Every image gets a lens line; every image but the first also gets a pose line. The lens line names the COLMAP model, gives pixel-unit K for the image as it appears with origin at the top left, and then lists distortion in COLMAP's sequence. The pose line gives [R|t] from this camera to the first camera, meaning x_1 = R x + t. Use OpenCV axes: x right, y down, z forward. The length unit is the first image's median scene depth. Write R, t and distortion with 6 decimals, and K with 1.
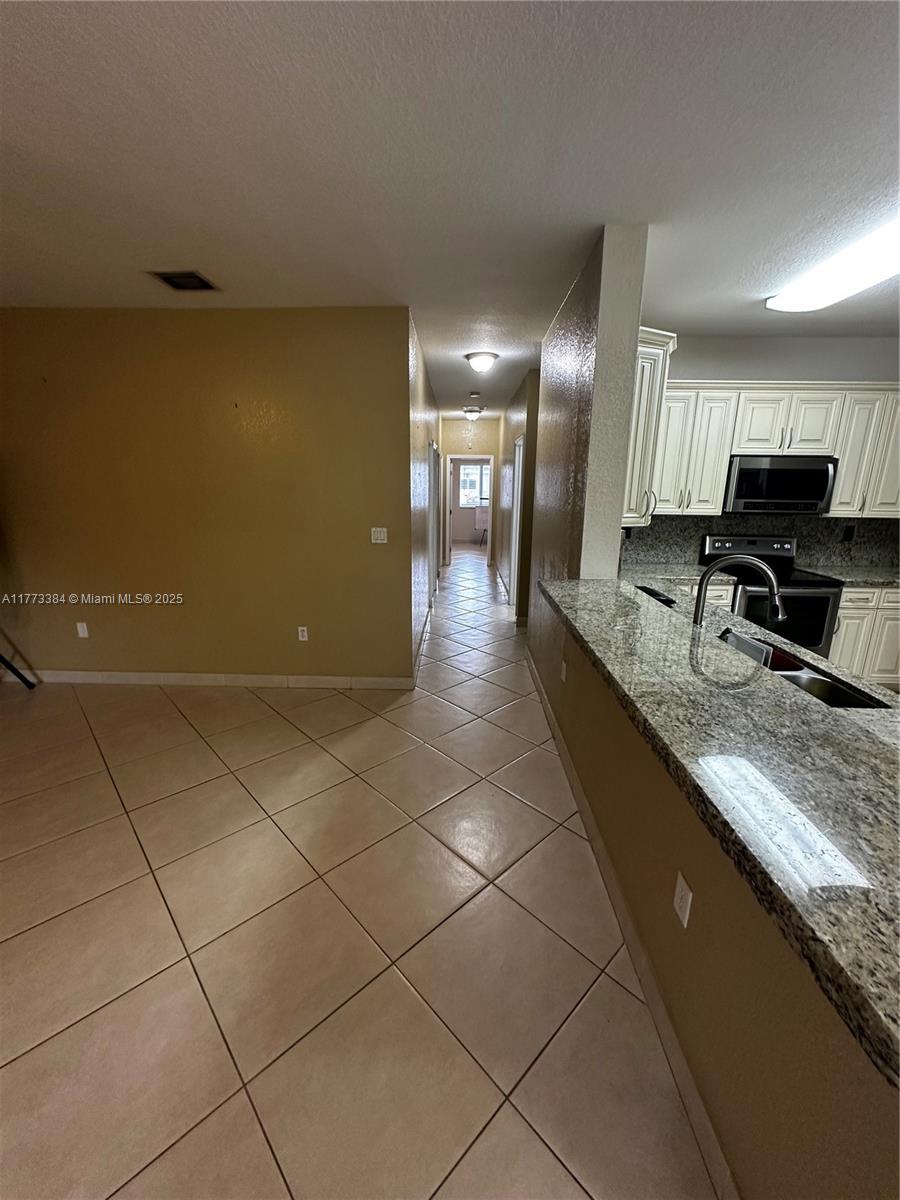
lens RADIAL K [[479.3, 0, 450.0], [0, 479.3, 600.0], [0, 0, 1]] dist [0.000393, 0.000070]
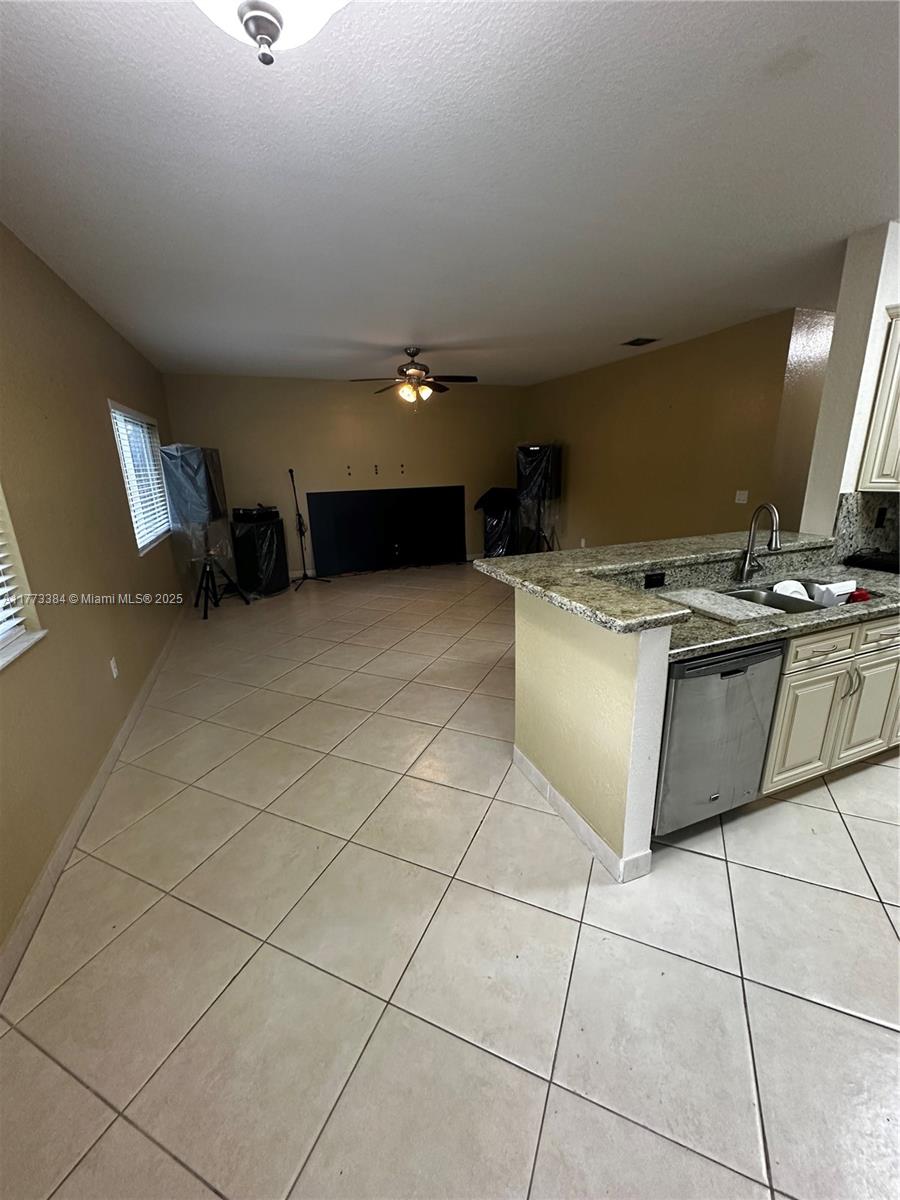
lens RADIAL K [[479.3, 0, 450.0], [0, 479.3, 600.0], [0, 0, 1]] dist [0.000393, 0.000070]
pose [[0.388516, 0.236922, -0.890462, 0.726749], [-0.193049, 0.965861, 0.172755, 0.056618], [0.900992, 0.104785, 0.420990, -0.197386]]
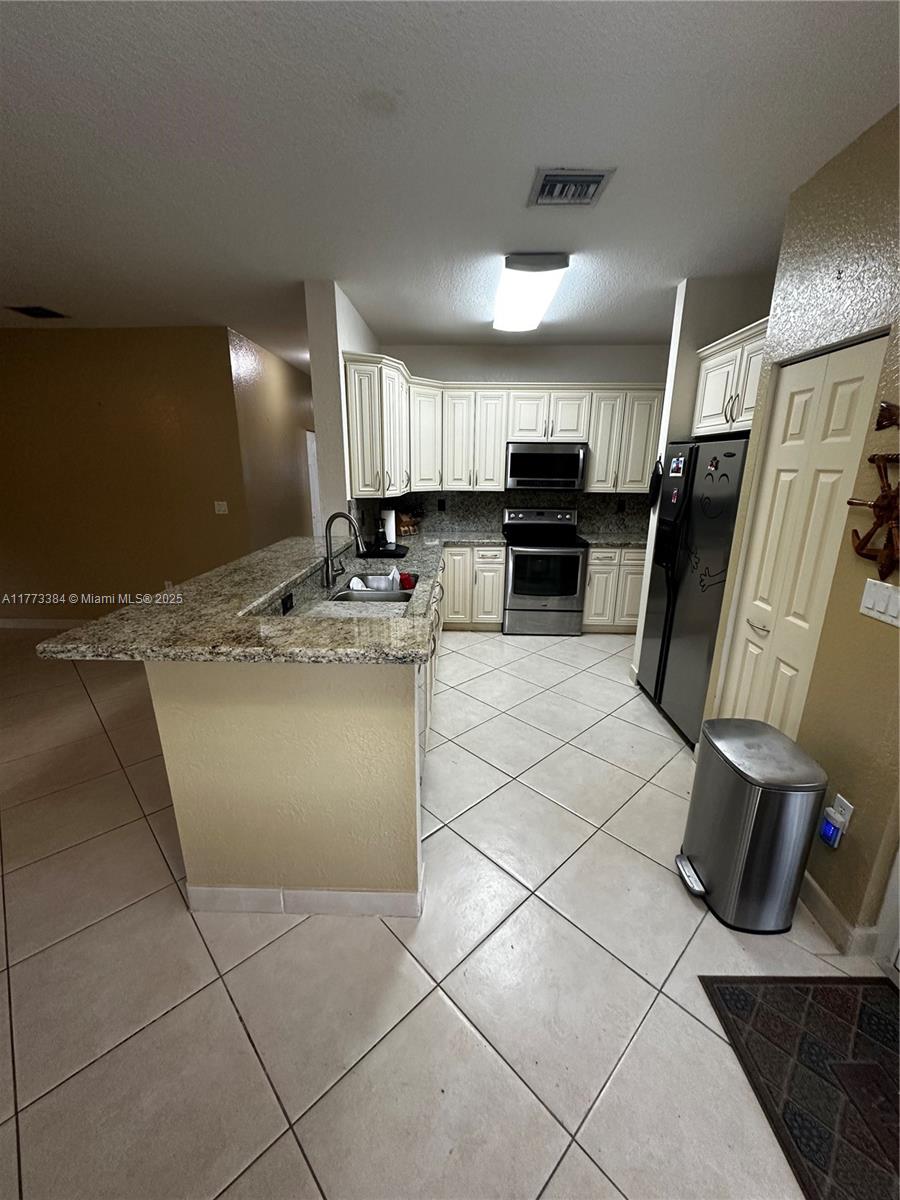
lens RADIAL K [[479.3, 0, 450.0], [0, 479.3, 600.0], [0, 0, 1]] dist [0.000393, 0.000070]
pose [[0.999994, -0.002515, -0.002472, 0.444562], [0.002596, 0.999434, 0.033531, 0.065651], [0.002387, -0.033537, 0.999435, -0.261307]]
